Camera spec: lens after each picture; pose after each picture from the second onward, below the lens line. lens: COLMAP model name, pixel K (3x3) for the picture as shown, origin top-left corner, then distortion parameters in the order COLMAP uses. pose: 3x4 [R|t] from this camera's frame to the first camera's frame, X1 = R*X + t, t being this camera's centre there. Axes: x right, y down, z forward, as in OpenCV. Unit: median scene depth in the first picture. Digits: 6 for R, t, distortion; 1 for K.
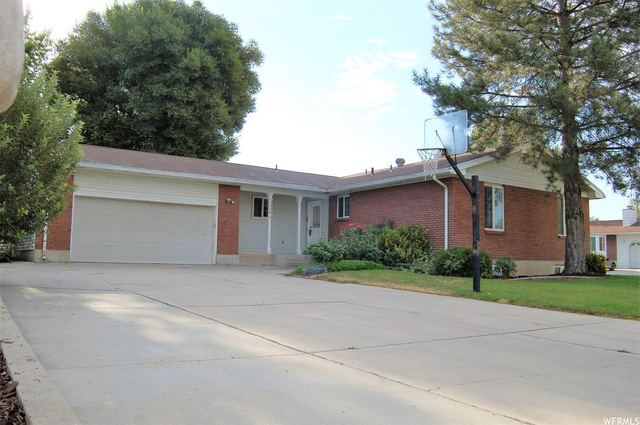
lens RADIAL K [[531.7, 0, 320.2], [0, 531.7, 212.0], [0, 0, 1]] dist [-0.039617, -0.003537]
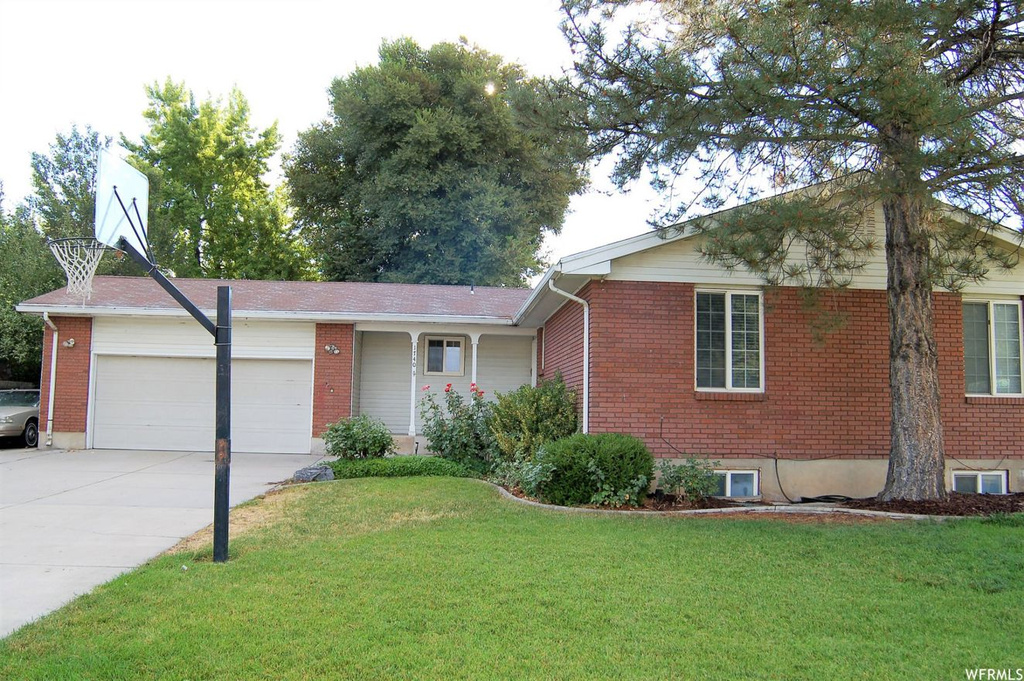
lens RADIAL K [[802.8, 0, 510.1], [0, 802.8, 340.1], [0, 0, 1]] dist [-0.056264, 0.000614]
pose [[0.866598, -0.051223, -0.496371, 0.465135], [0.043571, 0.998686, -0.026990, 0.001822], [0.497101, 0.001762, 0.867691, 0.308026]]
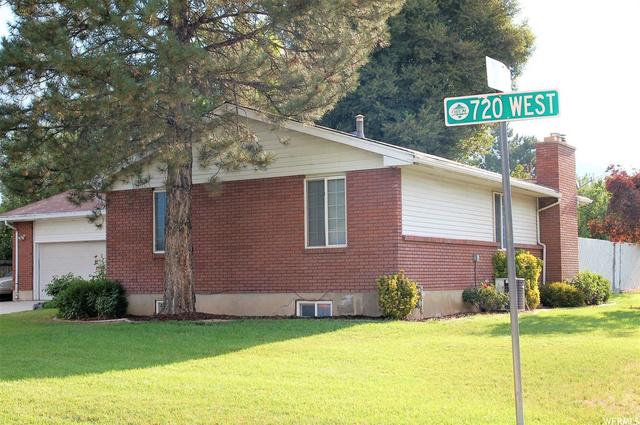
lens RADIAL K [[934.4, 0, 320.4], [0, 934.4, 212.1], [0, 0, 1]] dist [0.018856, 0.000000]
pose [[0.407927, -0.088895, -0.908677, 1.433202], [0.103620, 0.993326, -0.050659, 0.060138], [0.907116, -0.073492, 0.414416, 0.617246]]
